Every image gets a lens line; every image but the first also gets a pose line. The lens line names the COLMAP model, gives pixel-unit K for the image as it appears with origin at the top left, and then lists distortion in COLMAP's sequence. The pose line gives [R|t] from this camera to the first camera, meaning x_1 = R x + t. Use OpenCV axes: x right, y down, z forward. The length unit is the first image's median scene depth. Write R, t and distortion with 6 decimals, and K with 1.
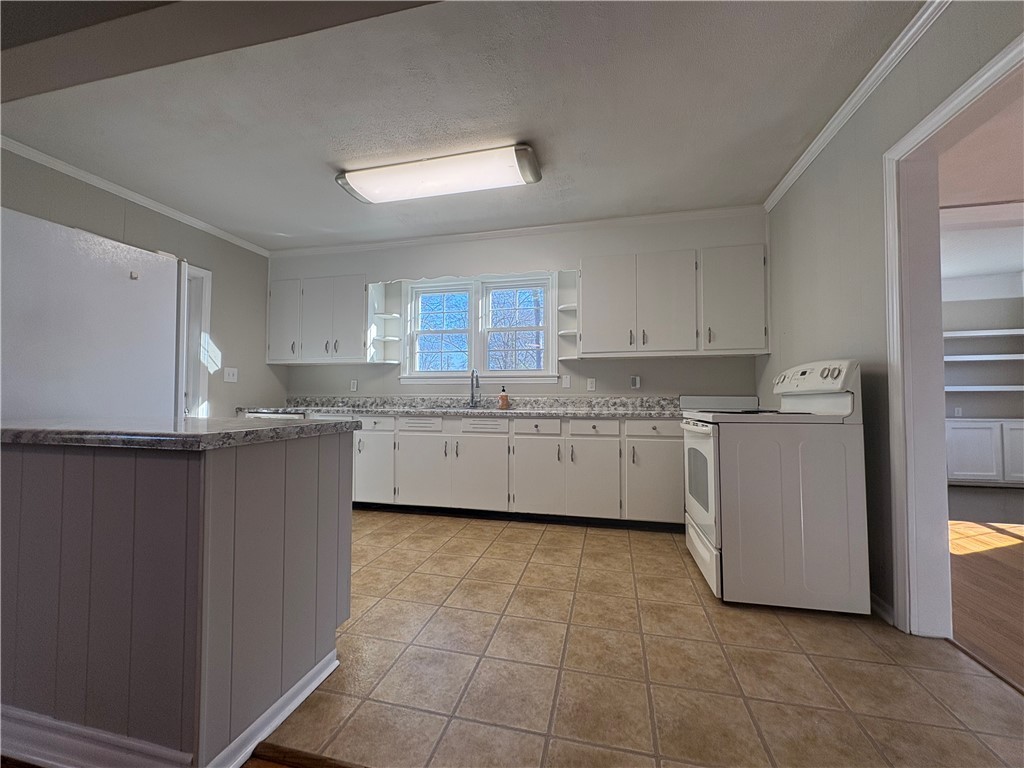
lens RADIAL K [[404.8, 0, 513.9], [0, 404.8, 386.5], [0, 0, 1]] dist [0.001566, -0.000663]
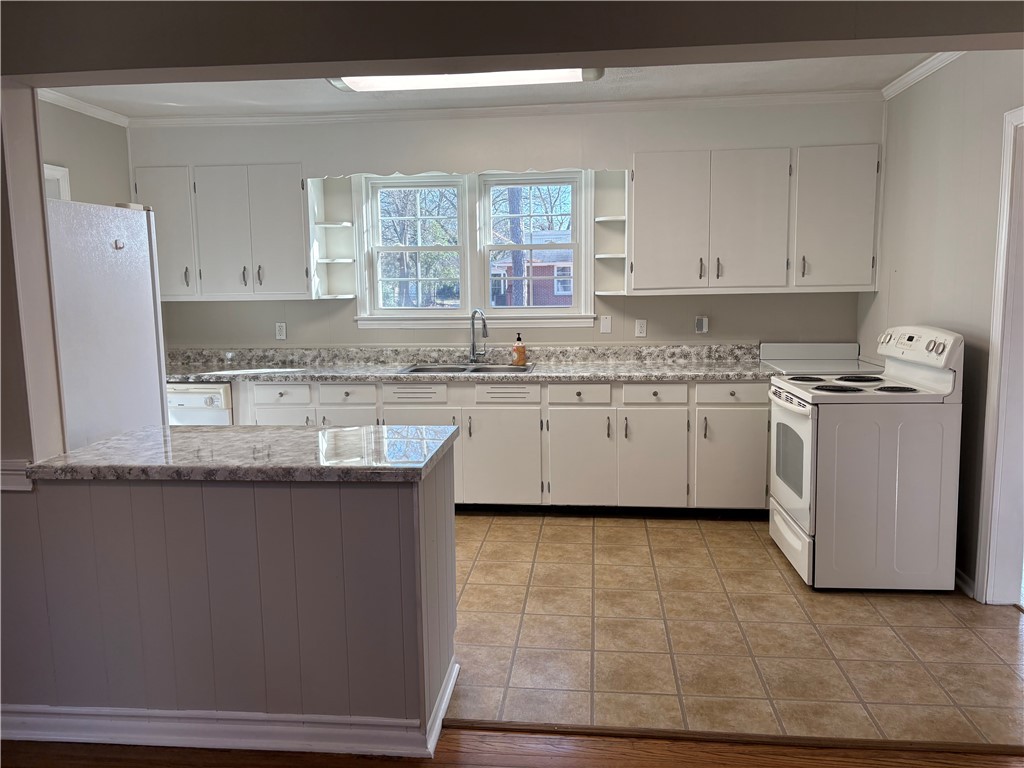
lens RADIAL K [[780.0, 0, 508.9], [0, 780.0, 377.9], [0, 0, 1]] dist [0.044186, -0.051603]
pose [[0.991380, -0.033944, 0.126543, -0.301471], [0.013777, 0.987509, 0.156956, -0.189100], [-0.130290, -0.153860, 0.979465, -0.468226]]
